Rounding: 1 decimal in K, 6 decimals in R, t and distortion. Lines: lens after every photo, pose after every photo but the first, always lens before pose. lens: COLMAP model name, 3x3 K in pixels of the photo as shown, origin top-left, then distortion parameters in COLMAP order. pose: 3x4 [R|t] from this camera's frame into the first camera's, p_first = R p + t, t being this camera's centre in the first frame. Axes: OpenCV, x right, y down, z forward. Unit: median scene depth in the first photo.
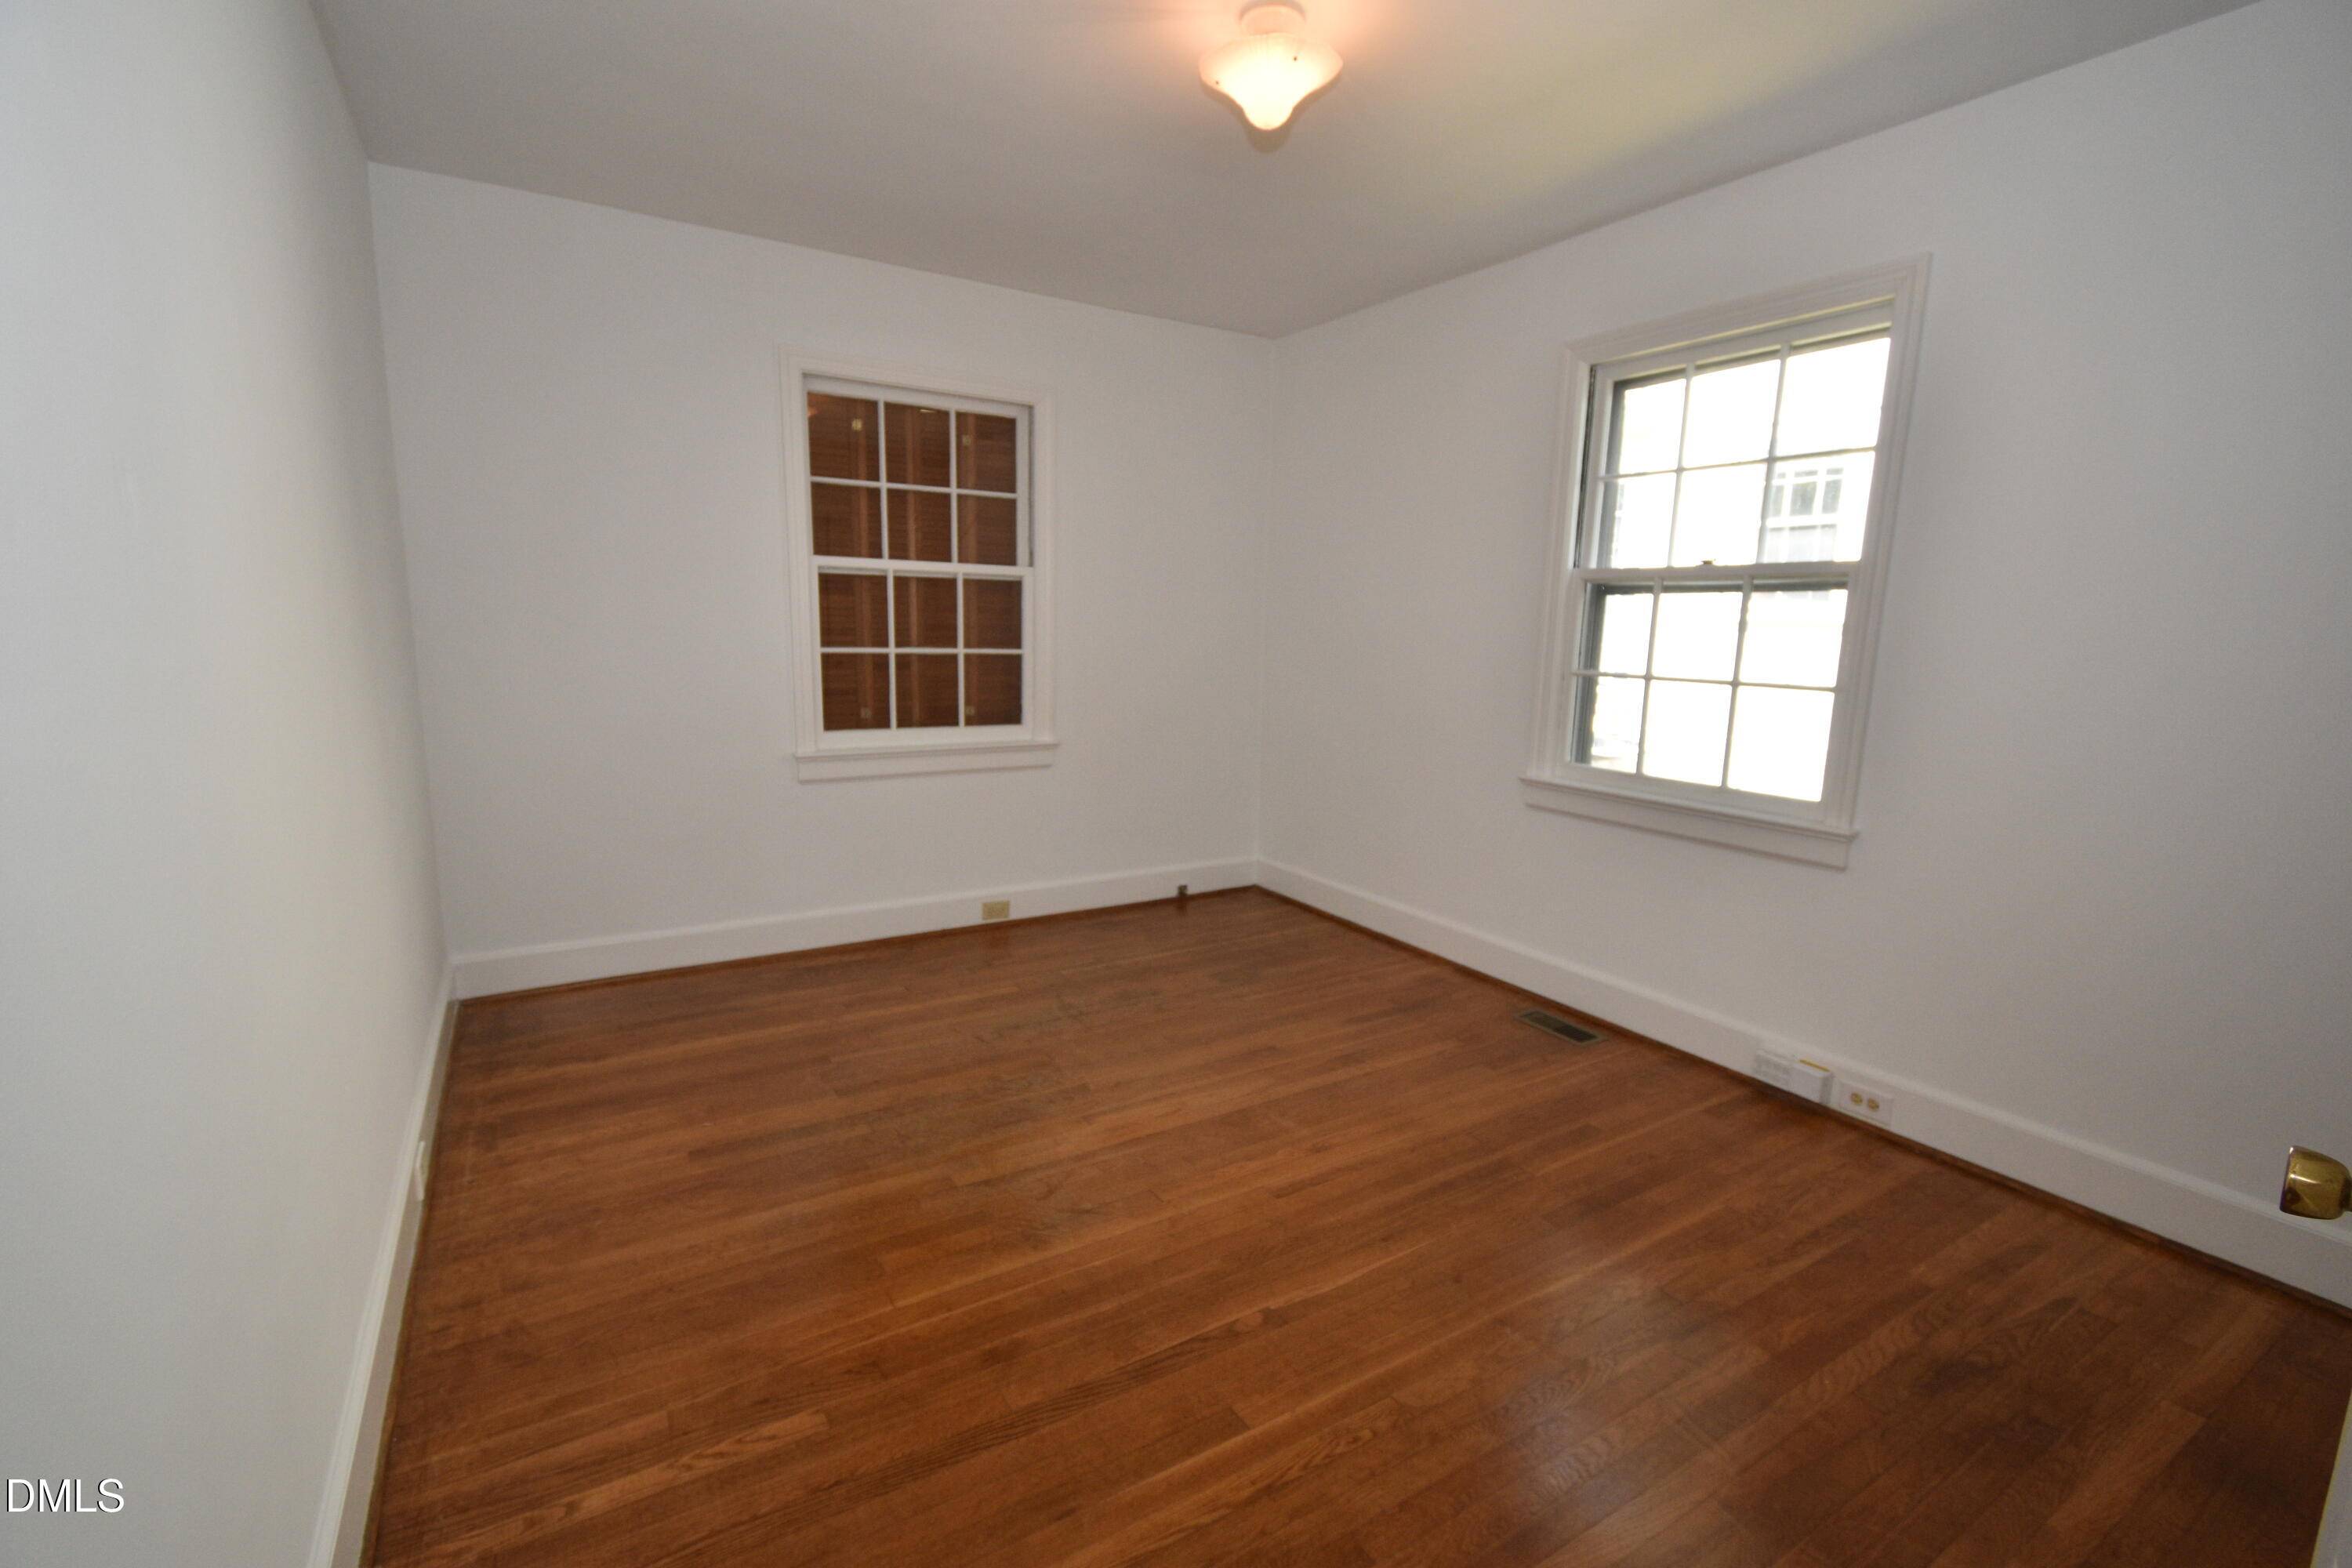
lens RADIAL K [[1039.9, 0, 1174.2], [0, 1039.9, 790.1], [0, 0, 1]] dist [0.005495, -0.001585]
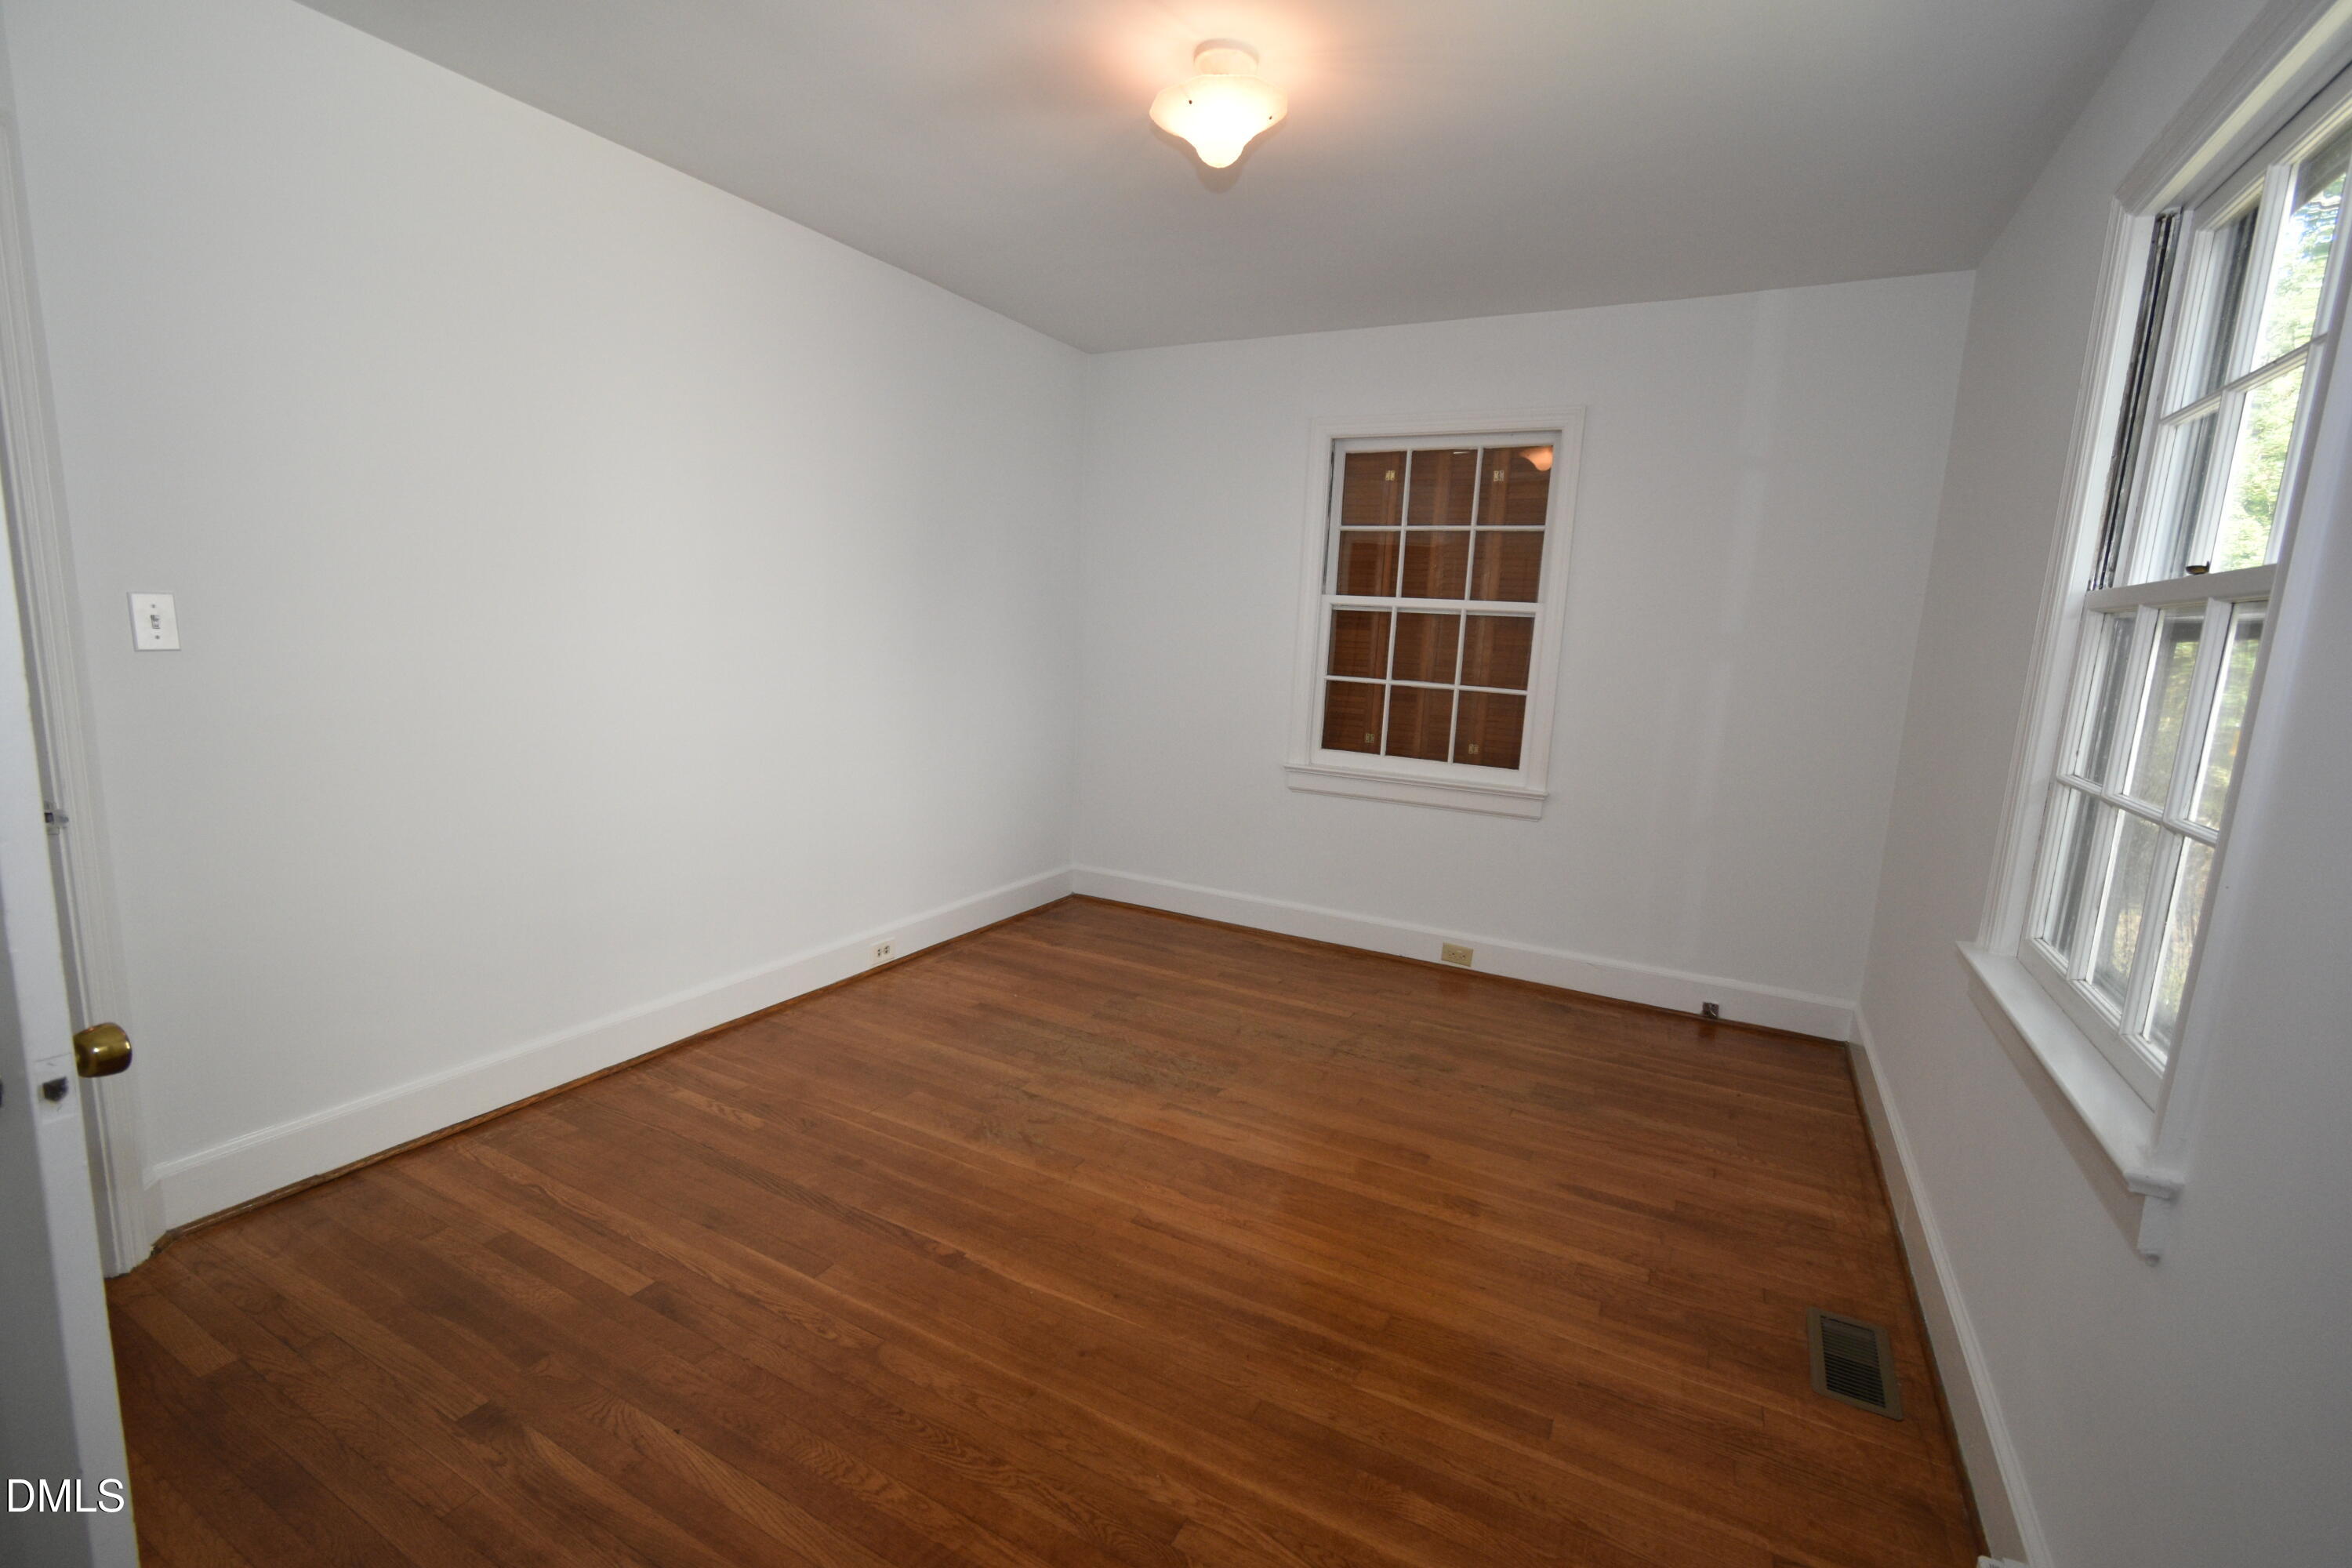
lens RADIAL K [[1039.9, 0, 1170.6], [0, 1039.9, 791.5], [0, 0, 1]] dist [0.005495, -0.001585]
pose [[0.494110, 0.141563, -0.857797, 0.645781], [-0.177001, 0.982370, 0.060165, -0.057725], [0.851191, 0.122103, 0.510456, 0.329832]]
